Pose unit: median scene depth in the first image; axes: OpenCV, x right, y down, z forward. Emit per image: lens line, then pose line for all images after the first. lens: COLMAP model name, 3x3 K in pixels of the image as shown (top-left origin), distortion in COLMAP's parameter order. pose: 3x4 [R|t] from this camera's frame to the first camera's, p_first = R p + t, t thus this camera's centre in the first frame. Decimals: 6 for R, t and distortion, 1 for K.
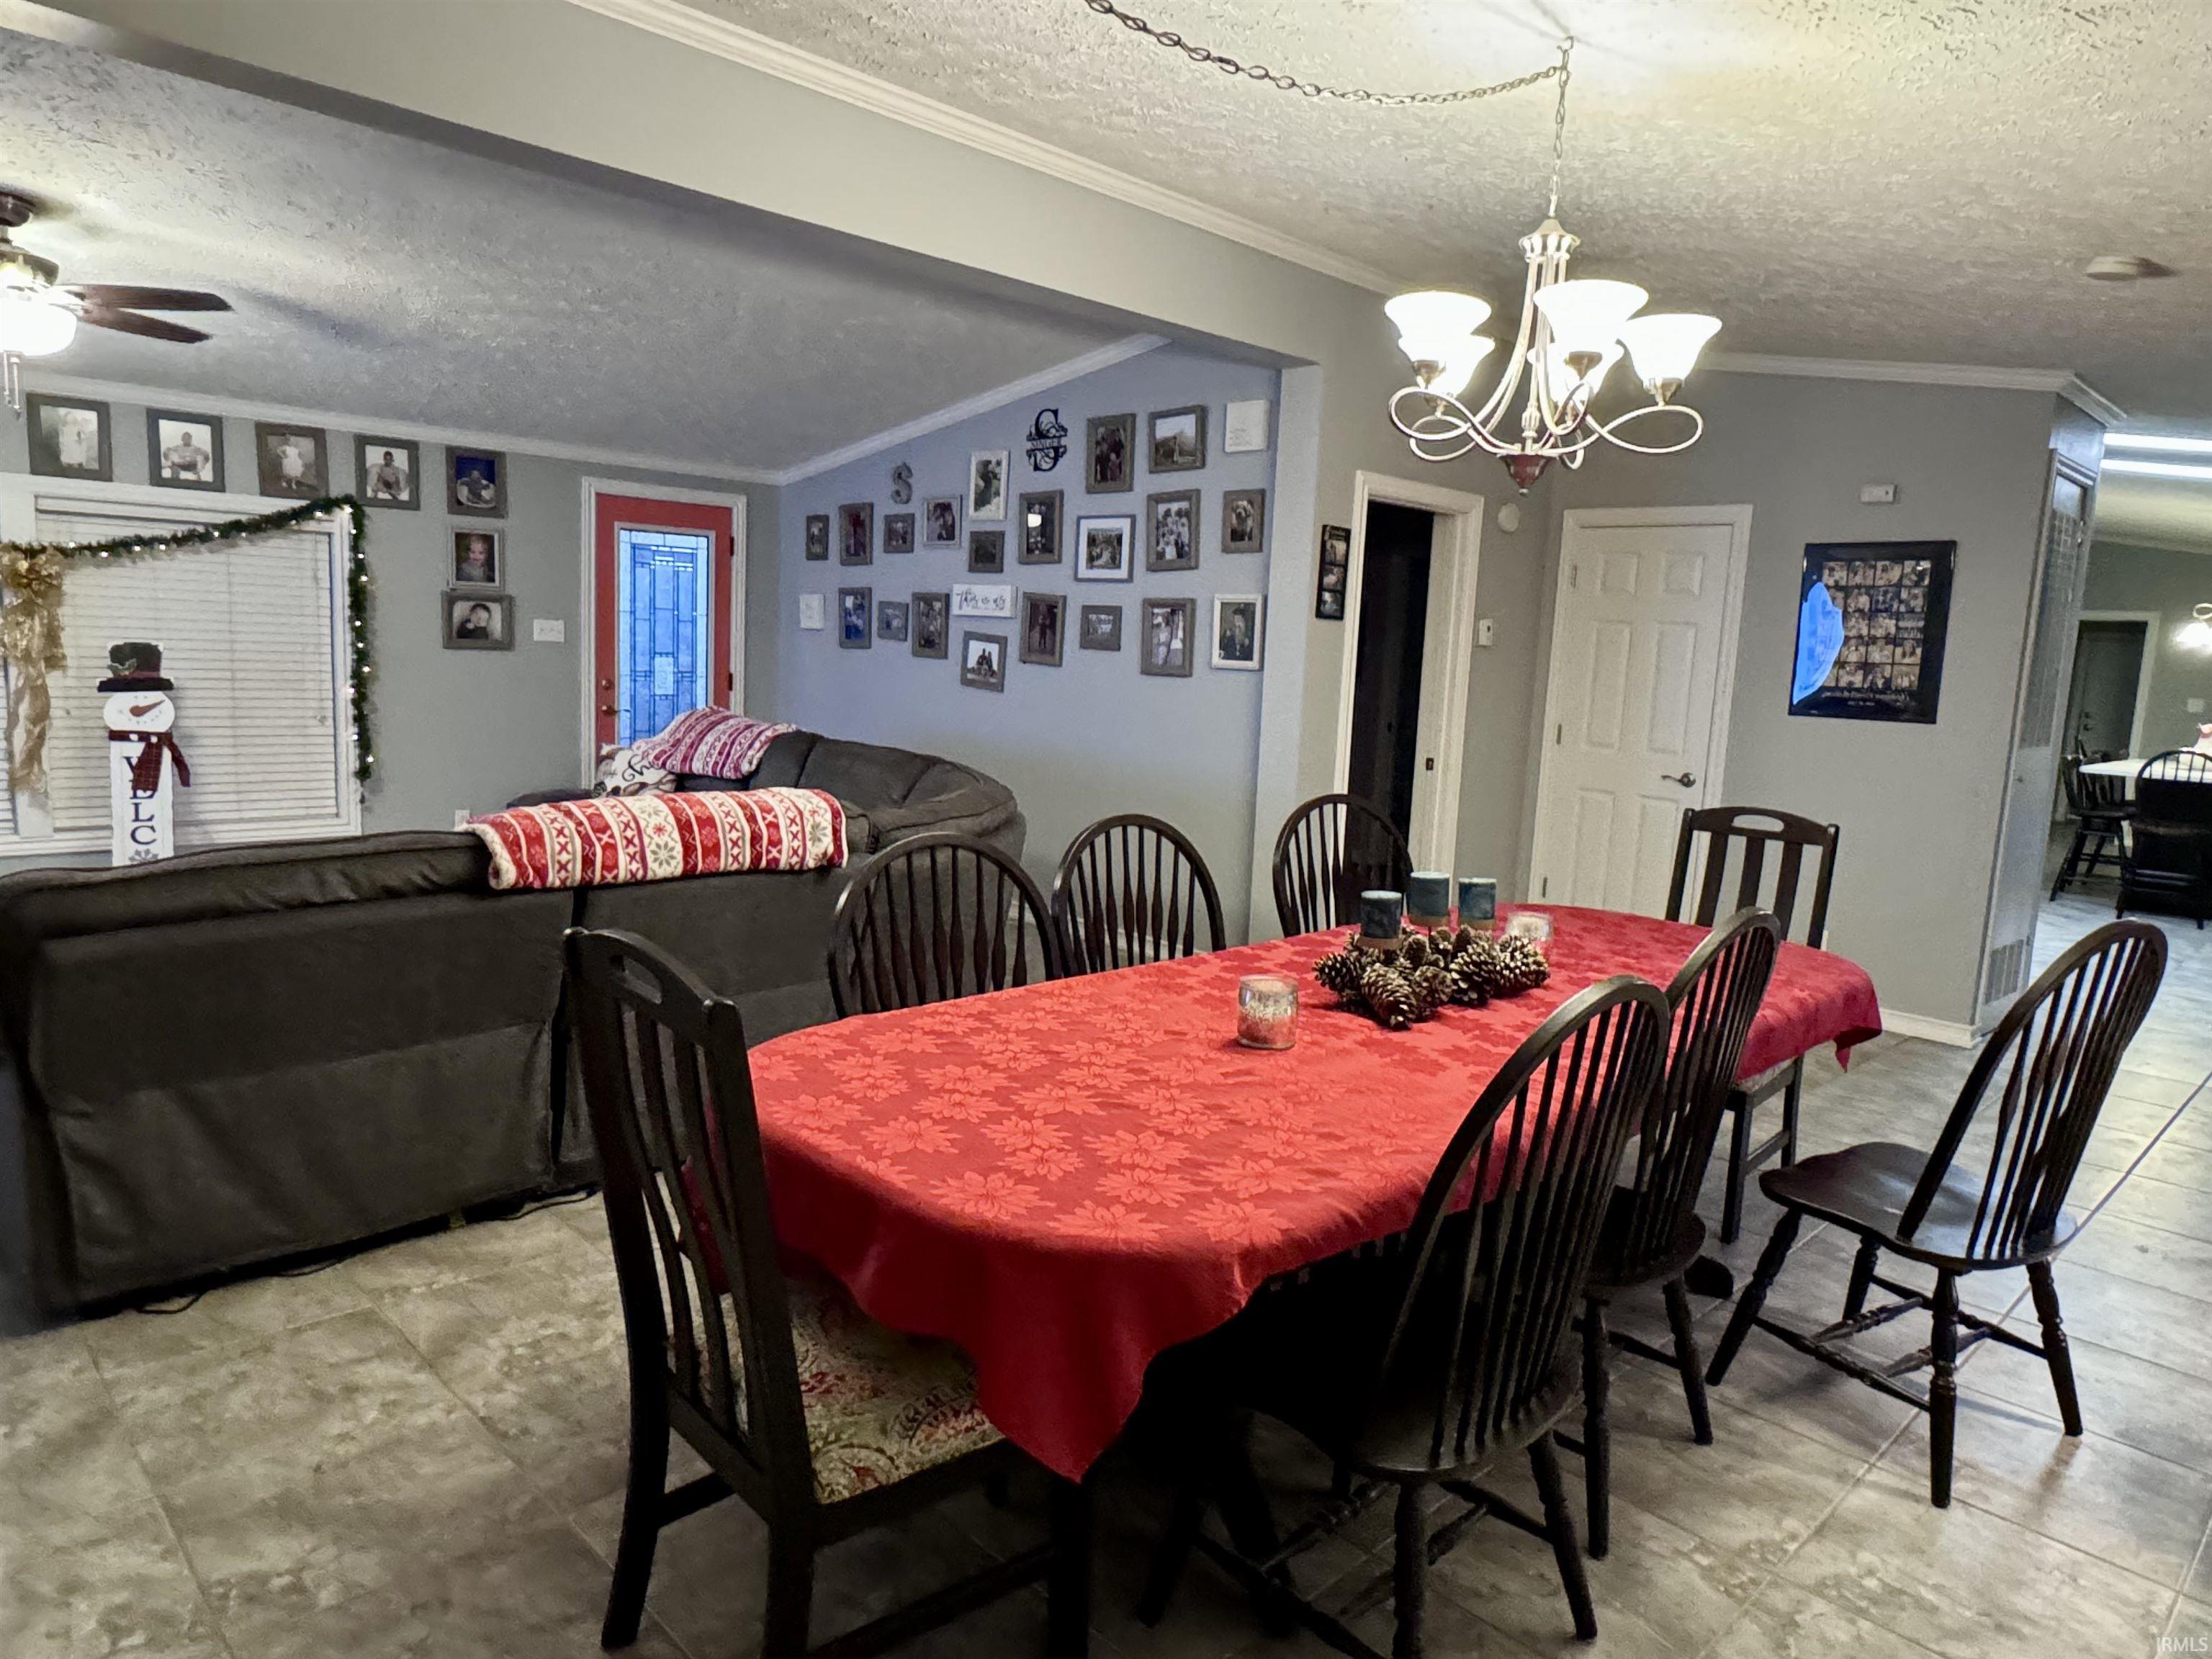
lens RADIAL K [[1381.6, 0, 1111.0], [0, 1381.6, 834.5], [0, 0, 1]] dist [0.029797, 0.000894]
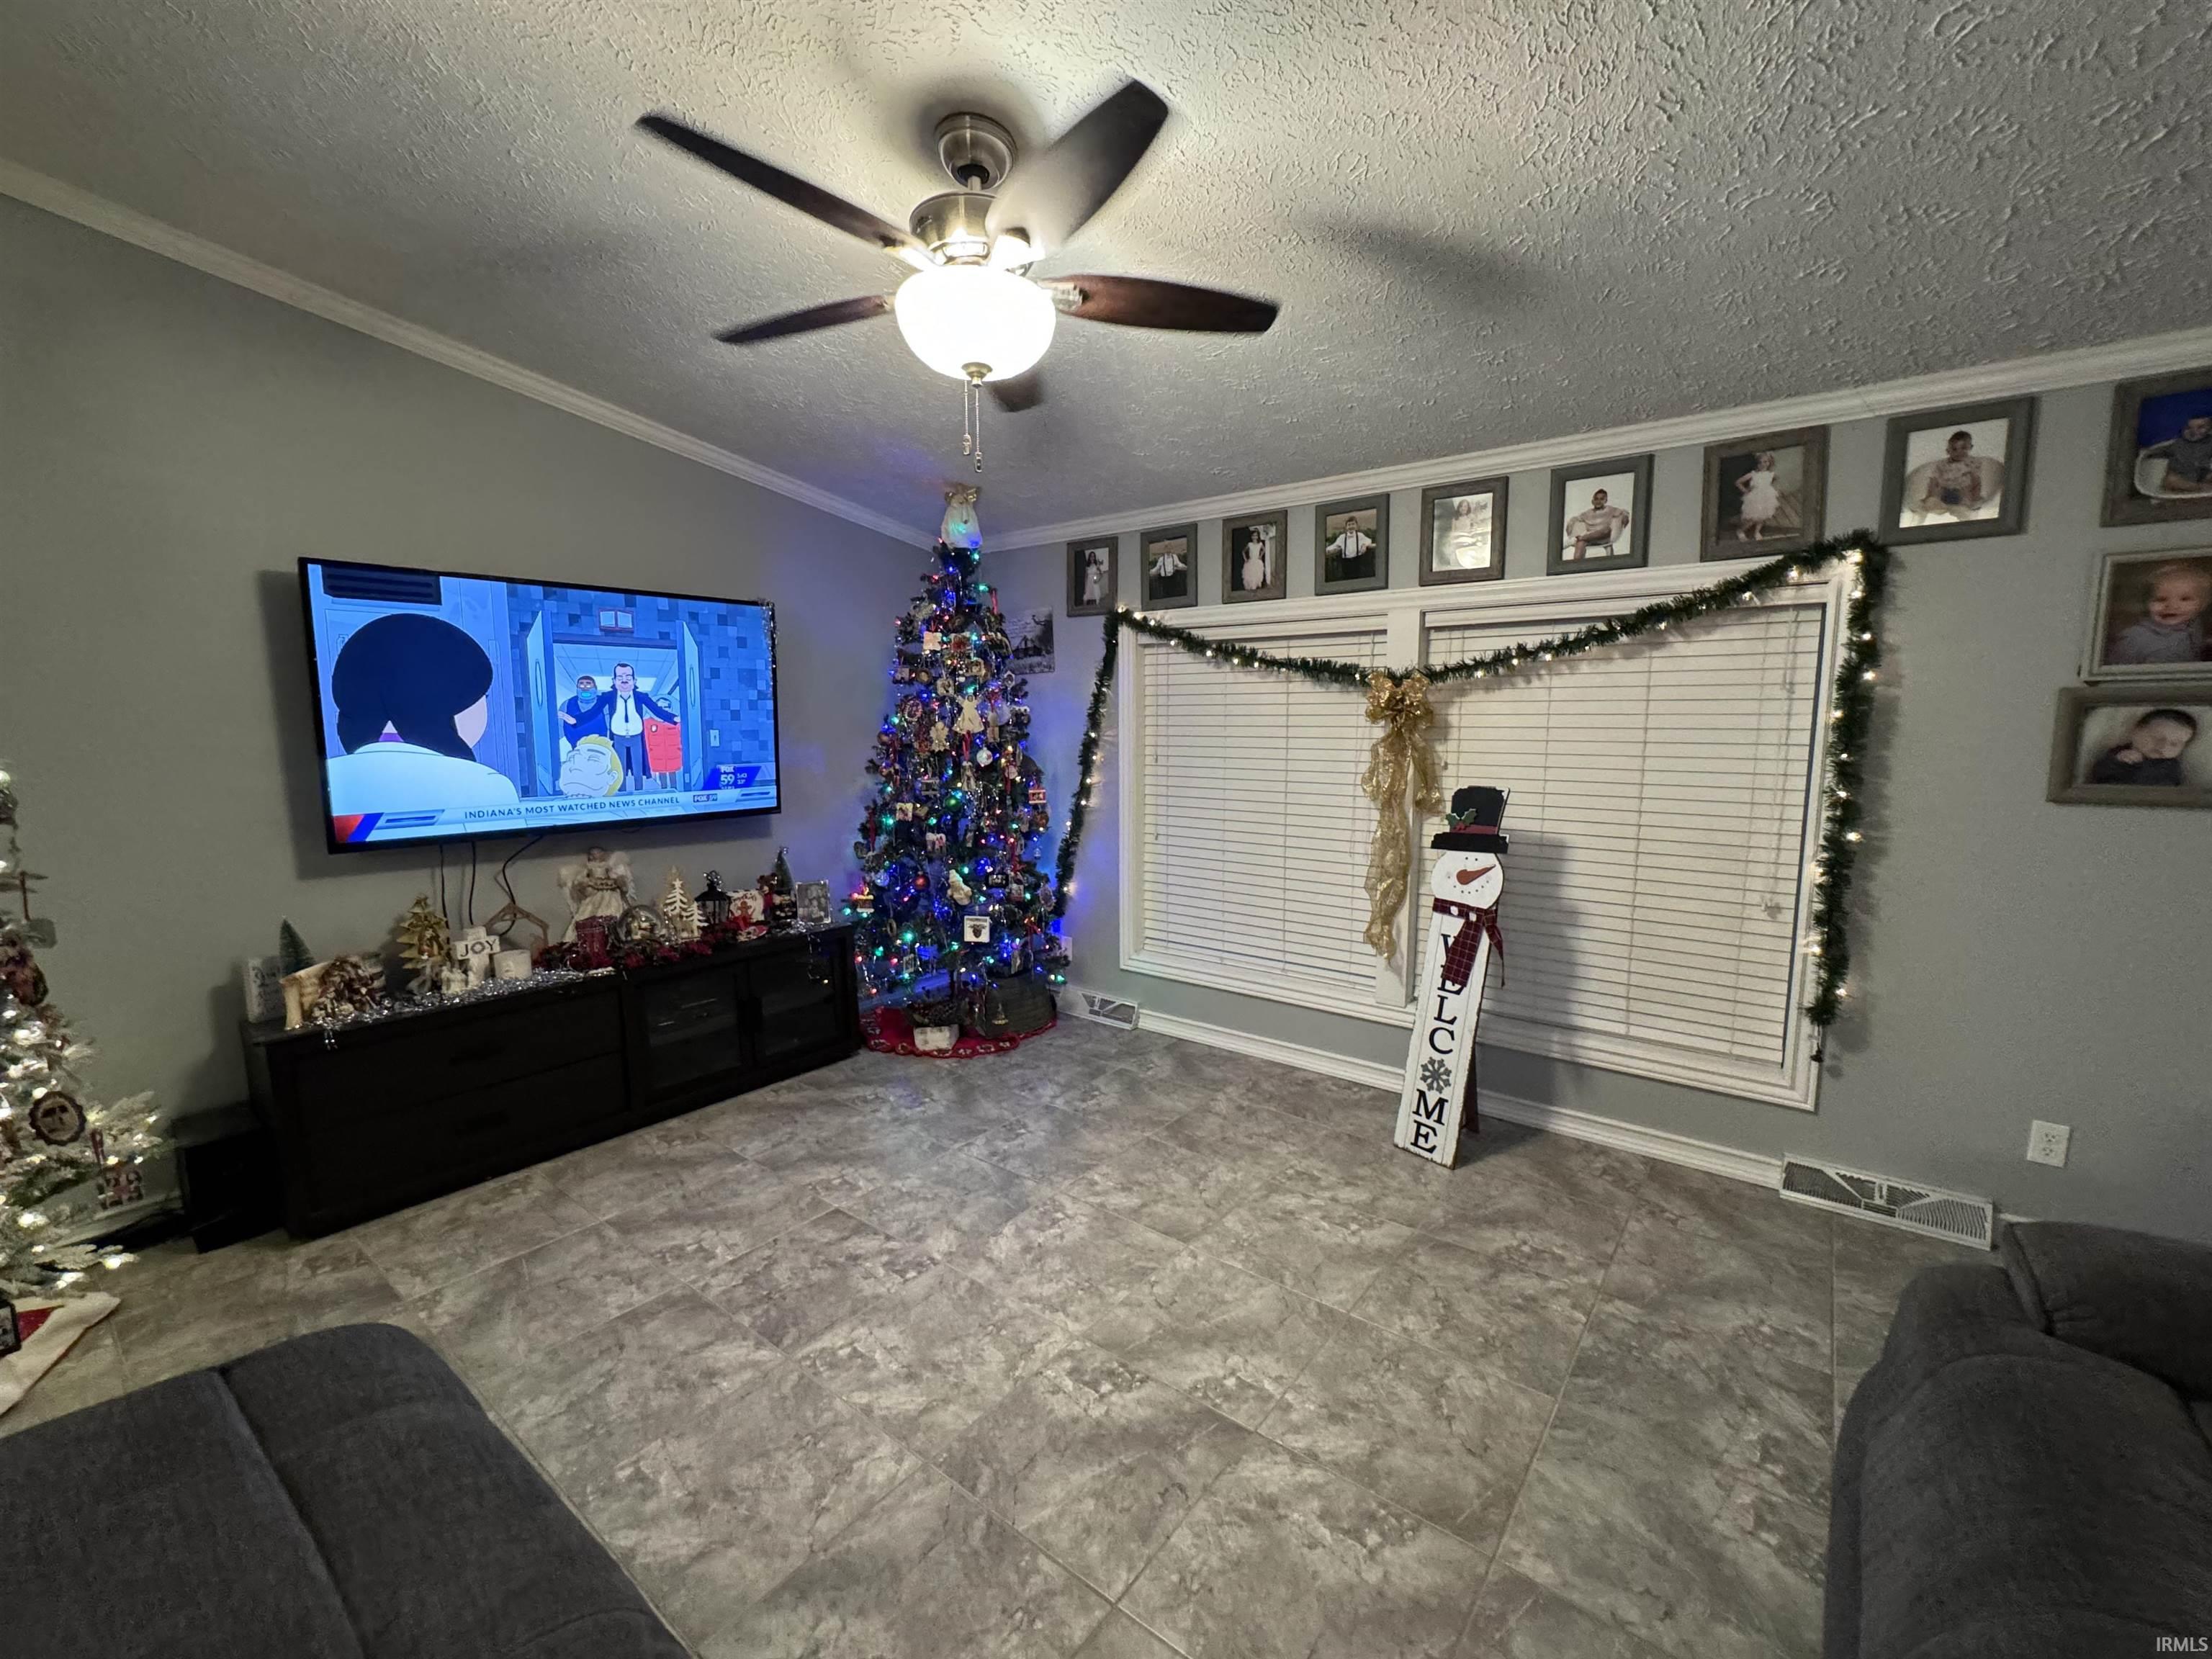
lens RADIAL K [[881.8, 0, 1181.6], [0, 881.8, 812.9], [0, 0, 1]] dist [-0.004277, 0.000775]
pose [[0.120274, 0.066617, -0.990503, -0.227830], [-0.132408, 0.989908, 0.050499, -0.116471], [0.983871, 0.125077, 0.127881, 0.727732]]
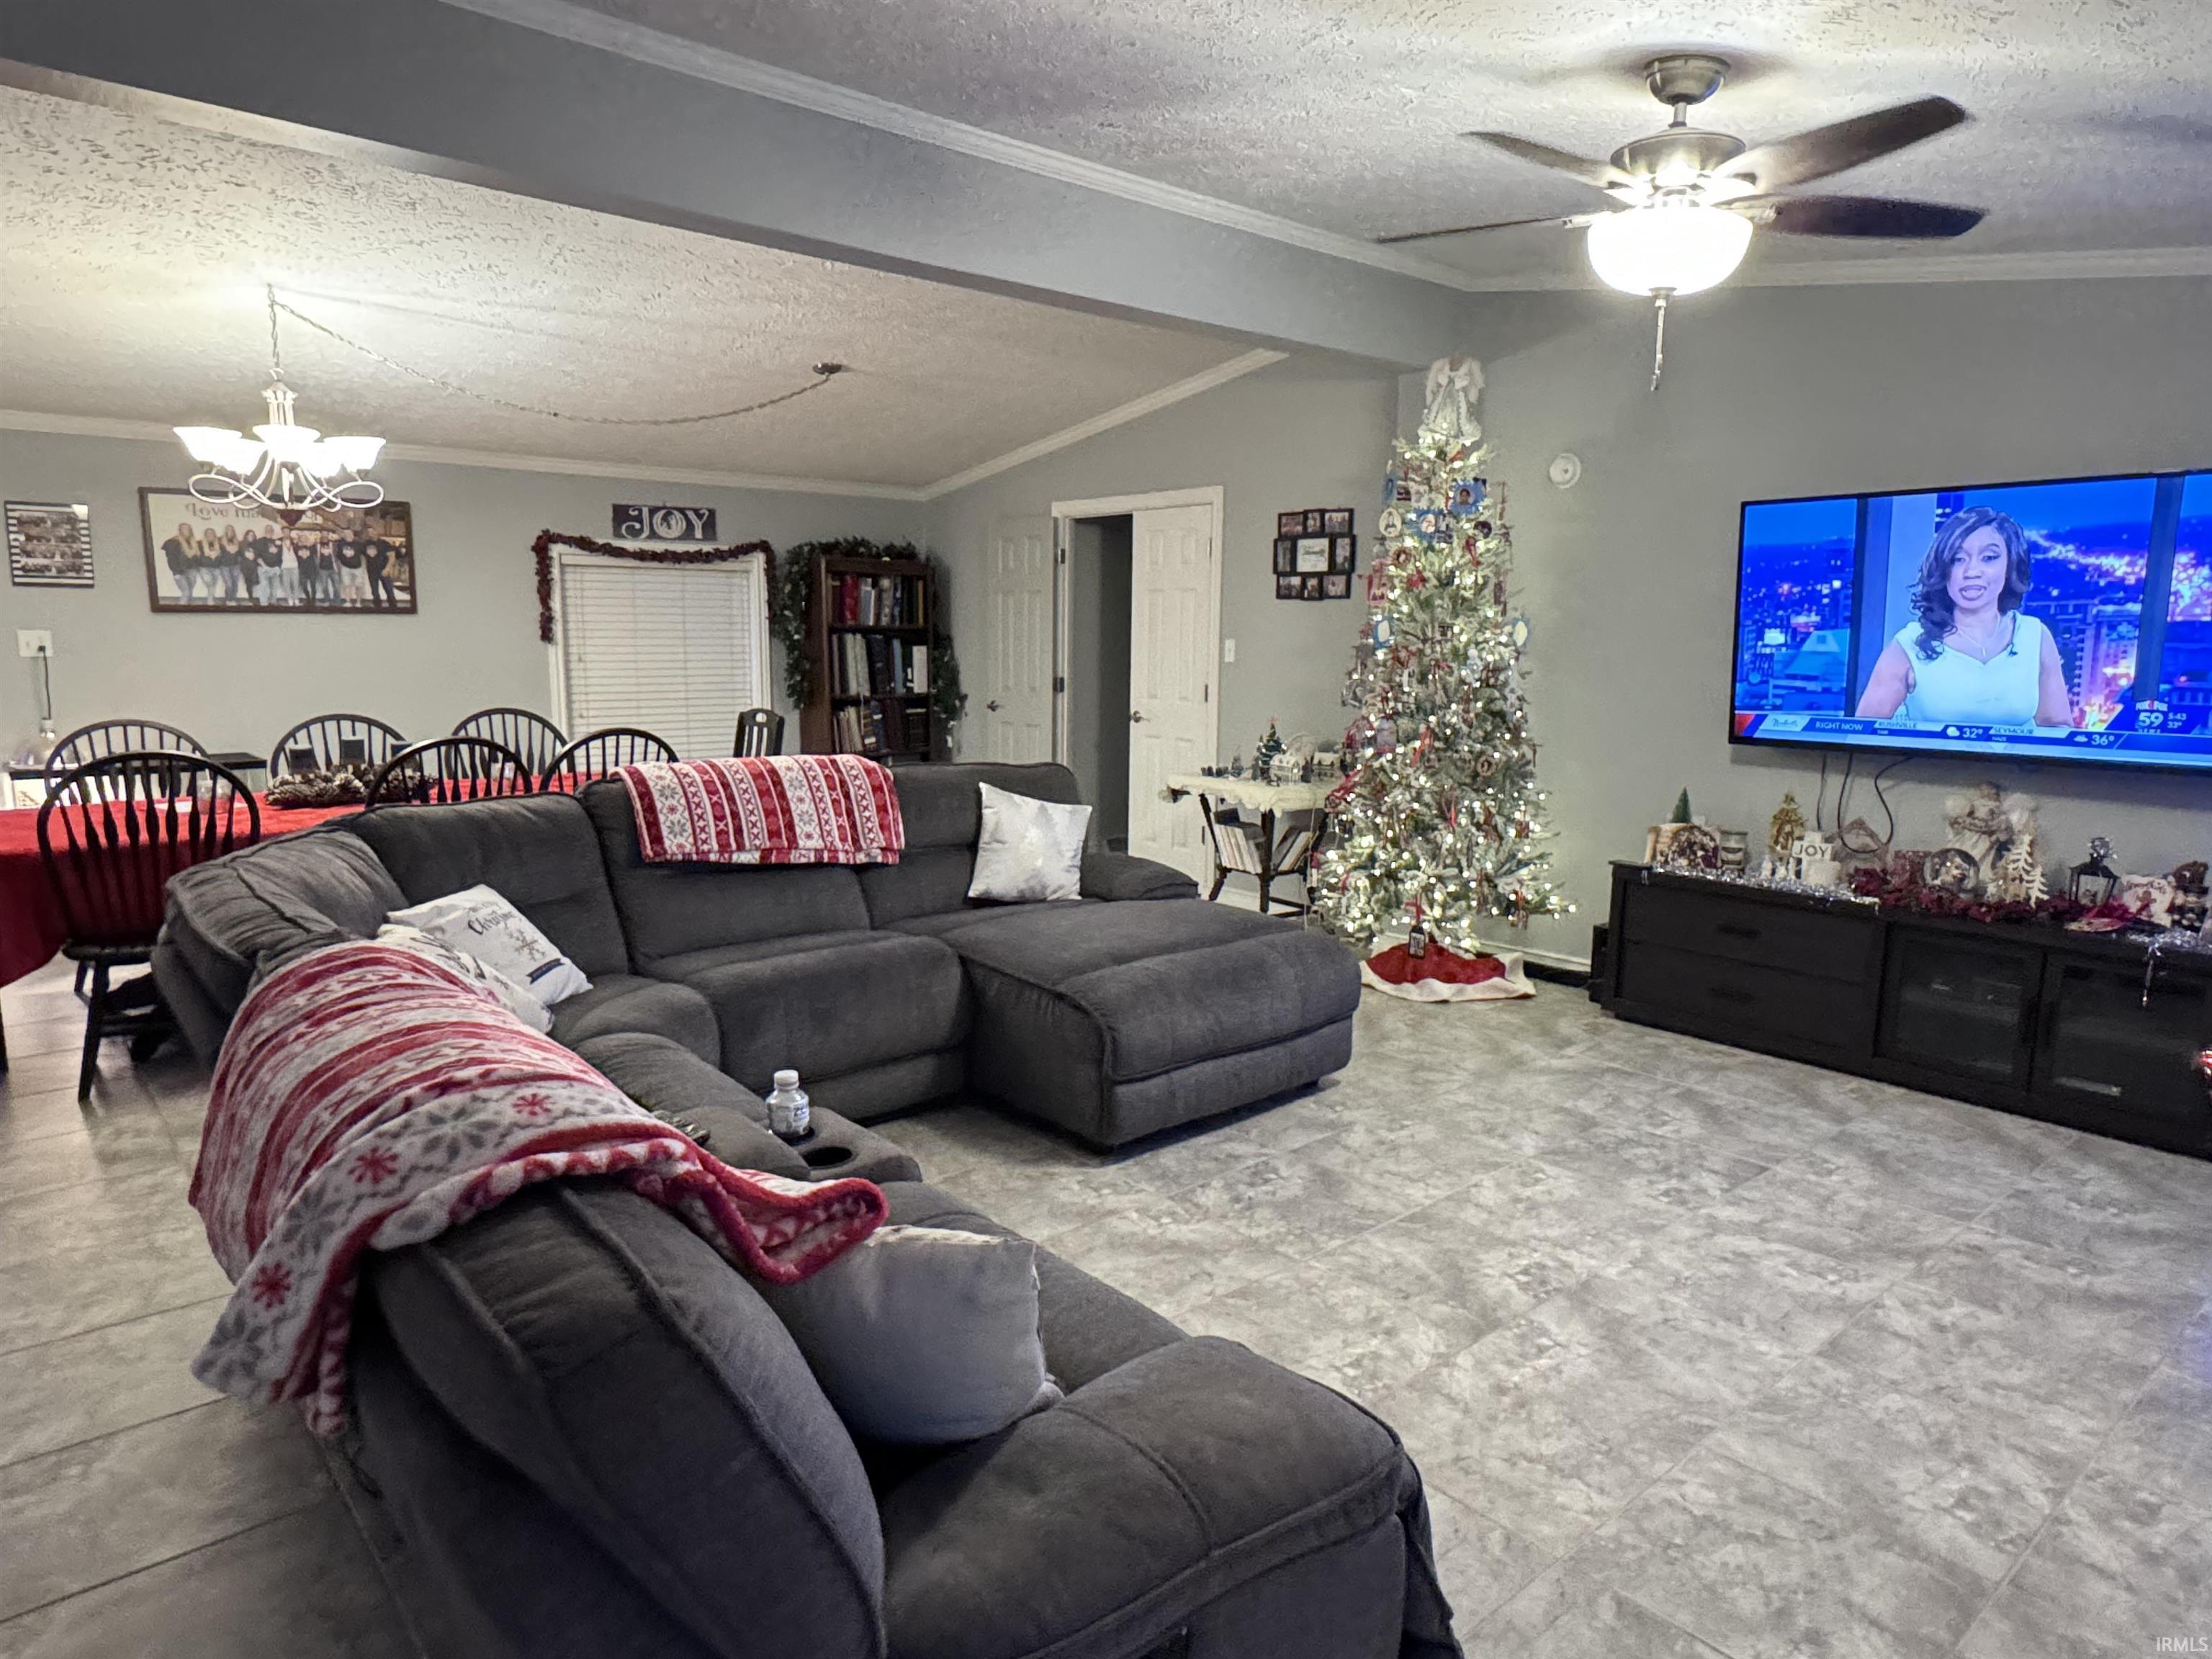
lens RADIAL K [[1345.7, 0, 1117.1], [0, 1345.7, 826.3], [0, 0, 1]] dist [0.001466, 0.004606]
pose [[-0.996566, -0.060284, 0.056763, -0.513217], [-0.041811, 0.958077, 0.283445, -0.235015], [-0.071471, 0.280098, -0.957307, 1.526419]]
